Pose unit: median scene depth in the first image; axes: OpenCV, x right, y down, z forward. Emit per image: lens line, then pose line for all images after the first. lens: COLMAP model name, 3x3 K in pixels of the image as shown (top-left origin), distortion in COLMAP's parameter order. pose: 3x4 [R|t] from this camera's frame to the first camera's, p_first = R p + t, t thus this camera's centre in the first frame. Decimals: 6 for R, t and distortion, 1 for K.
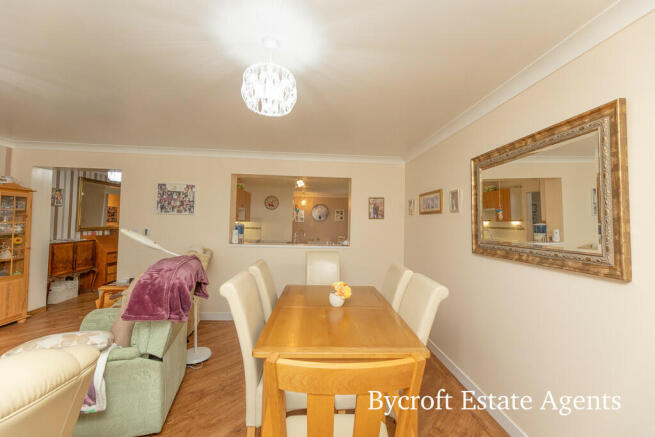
lens RADIAL K [[272.8, 0, 327.5], [0, 272.8, 218.5], [0, 0, 1]] dist [0.000319, 0.000009]
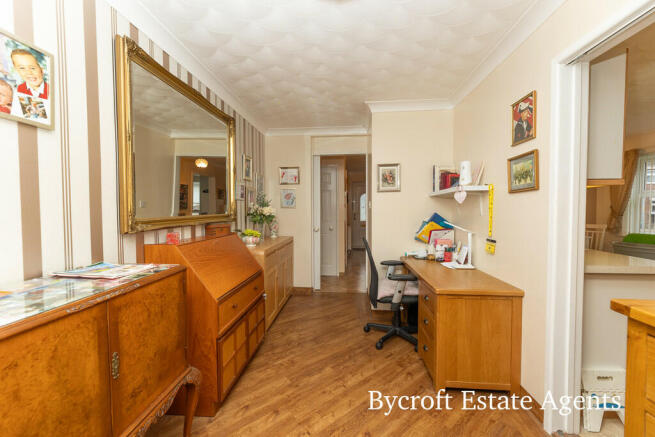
lens RADIAL K [[272.8, 0, 327.5], [0, 272.8, 218.5], [0, 0, 1]] dist [0.000319, 0.000009]
pose [[0.988623, -0.028720, -0.147647, -0.666337], [0.035632, 0.998379, 0.044385, 0.025195], [0.146133, -0.049141, 0.988044, 0.751103]]
